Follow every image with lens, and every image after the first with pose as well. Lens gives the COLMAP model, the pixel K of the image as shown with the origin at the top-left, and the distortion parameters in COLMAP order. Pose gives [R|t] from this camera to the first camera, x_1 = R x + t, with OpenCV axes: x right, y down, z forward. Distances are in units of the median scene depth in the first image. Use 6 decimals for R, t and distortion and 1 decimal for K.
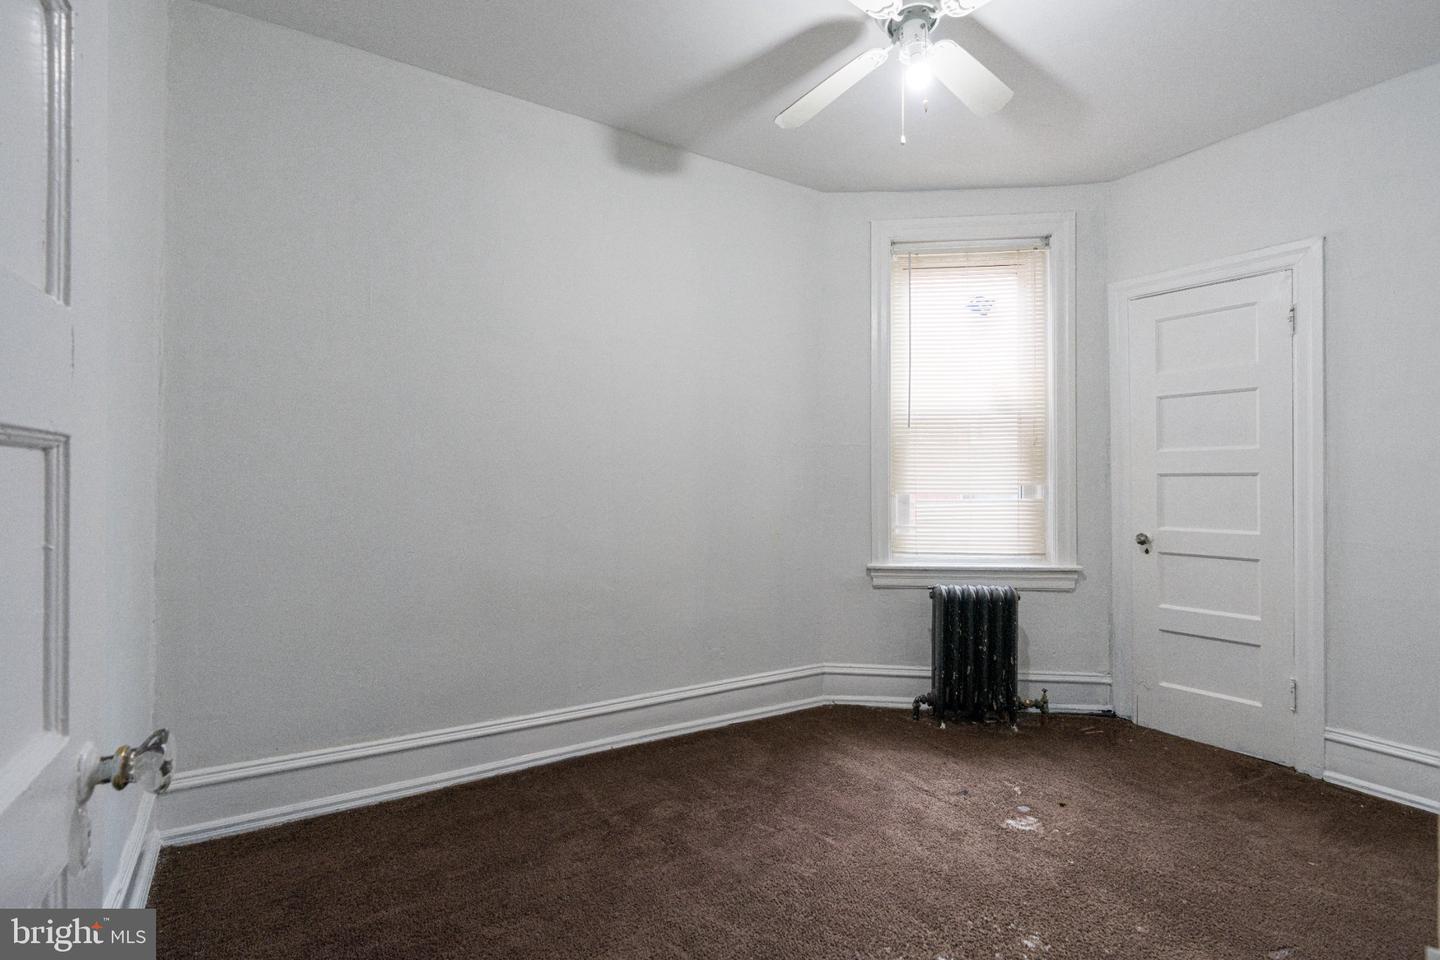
lens RADIAL K [[695.2, 0, 720.0], [0, 695.2, 480.0], [0, 0, 1]] dist [-0.000062, -0.000166]
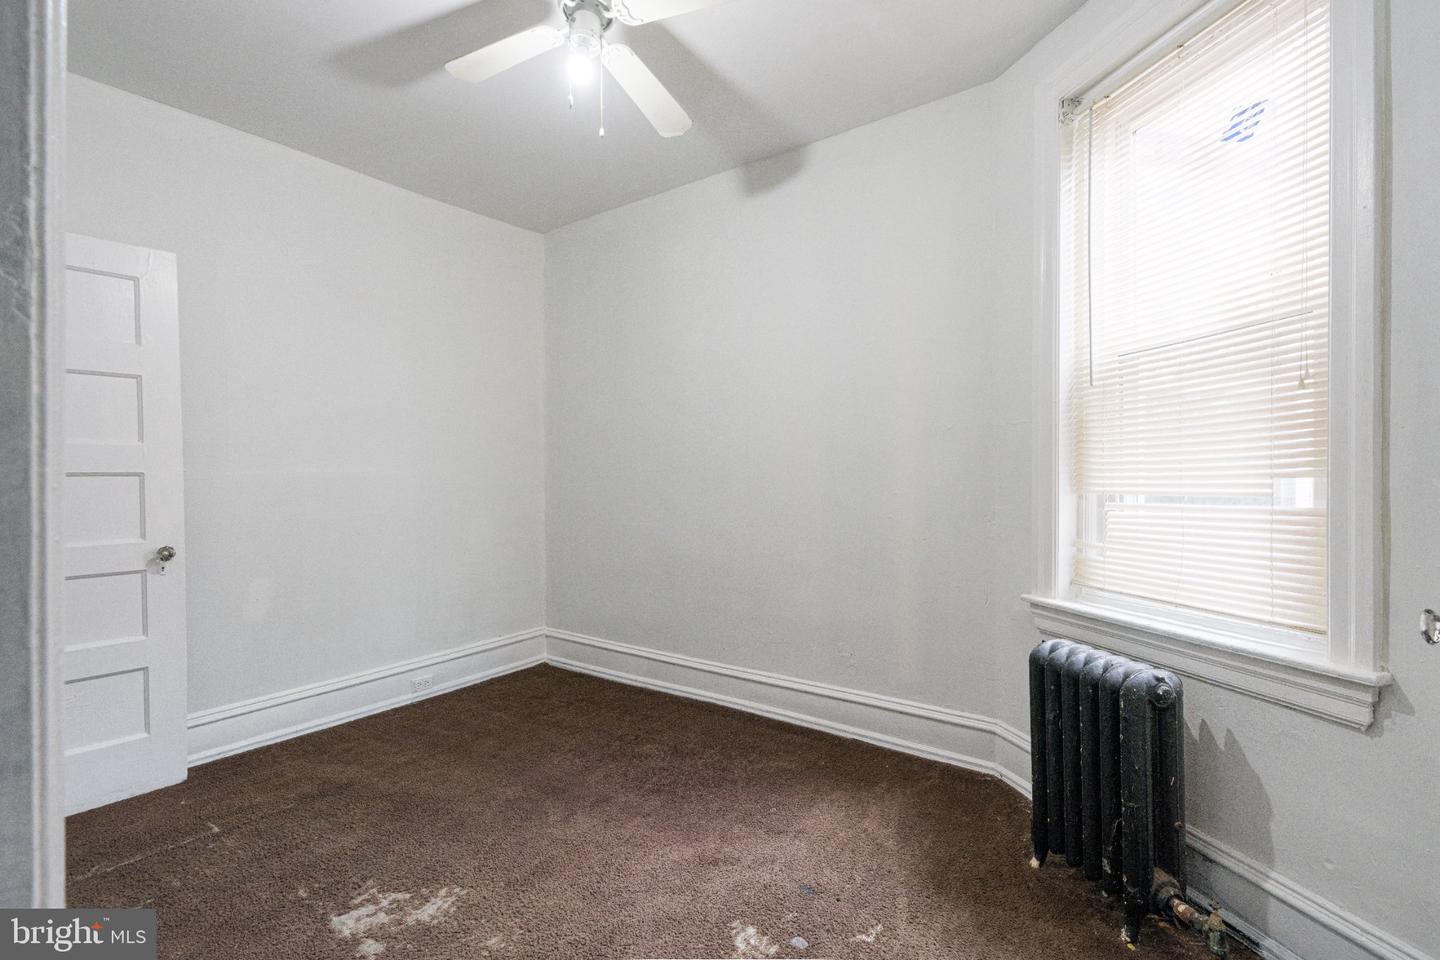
lens RADIAL K [[667.2, 0, 719.4], [0, 667.2, 486.0], [0, 0, 1]] dist [0.001948, 0.000189]
pose [[0.358764, 0.004819, -0.933416, 0.740934], [0.011865, 0.999882, 0.009722, 0.003609], [0.933353, -0.014563, 0.358664, 0.494037]]
